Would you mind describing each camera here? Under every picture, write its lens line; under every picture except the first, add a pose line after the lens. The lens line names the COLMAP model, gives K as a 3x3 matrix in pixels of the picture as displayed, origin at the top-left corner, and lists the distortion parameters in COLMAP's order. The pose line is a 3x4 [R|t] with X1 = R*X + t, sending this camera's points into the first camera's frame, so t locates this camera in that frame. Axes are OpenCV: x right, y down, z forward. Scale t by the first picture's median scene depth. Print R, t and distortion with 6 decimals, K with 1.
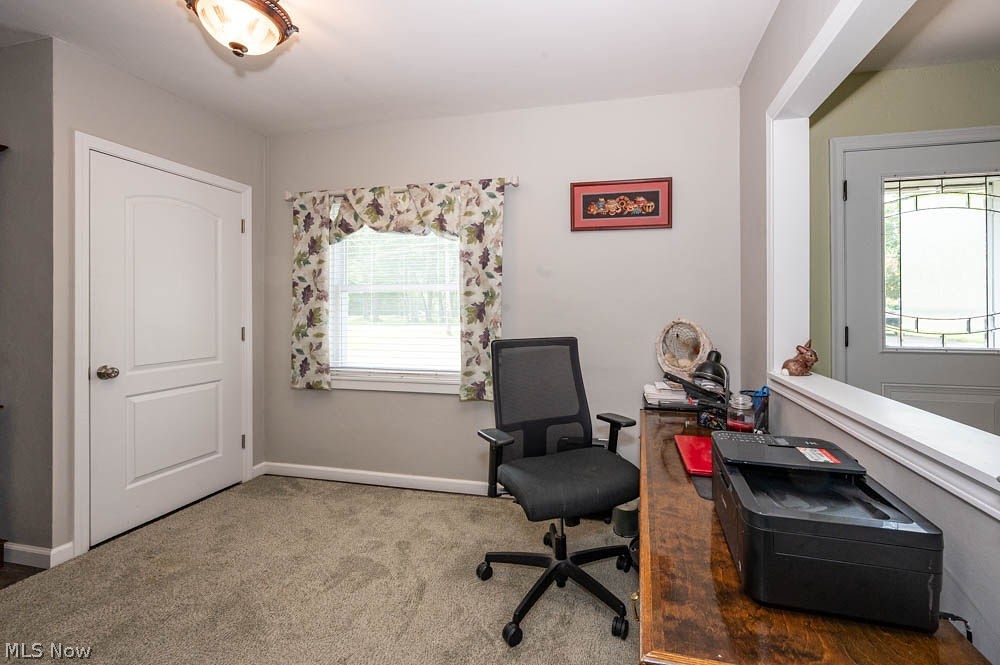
lens RADIAL K [[410.6, 0, 549.0], [0, 410.6, 309.9], [0, 0, 1]] dist [-0.000480, -0.000100]
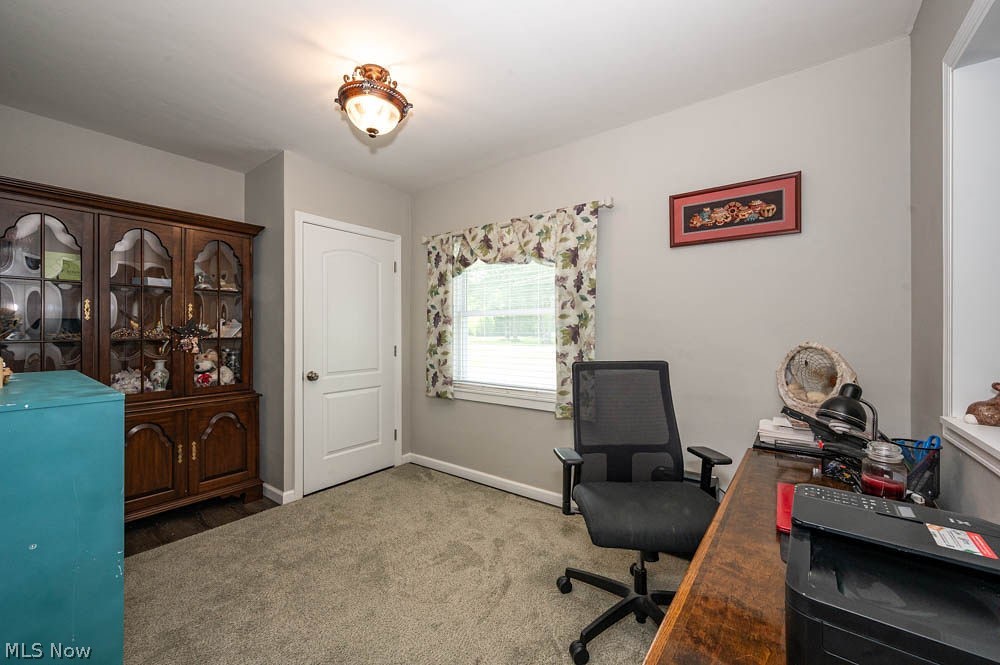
lens RADIAL K [[395.5, 0, 500.0], [0, 395.5, 332.5], [0, 0, 1]] dist [0.000147, -0.000051]
pose [[0.905205, -0.001353, -0.424974, 0.086278], [0.002433, 0.999995, 0.001997, -0.001412], [0.424969, -0.002842, 0.905203, 0.021052]]
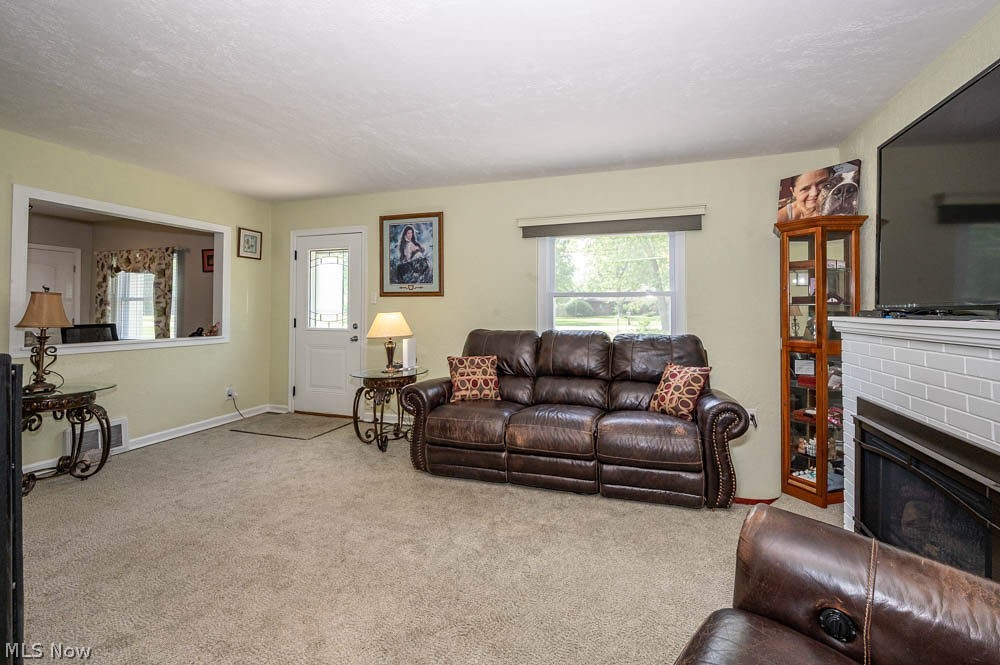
lens RADIAL K [[407.4, 0, 521.7], [0, 407.4, 312.0], [0, 0, 1]] dist [0.000464, 0.000007]
pose [[0.994801, 0.002493, -0.101812, 1.884103], [-0.002131, 0.999991, 0.003664, -0.002437], [0.101821, -0.003428, 0.994797, -0.891183]]
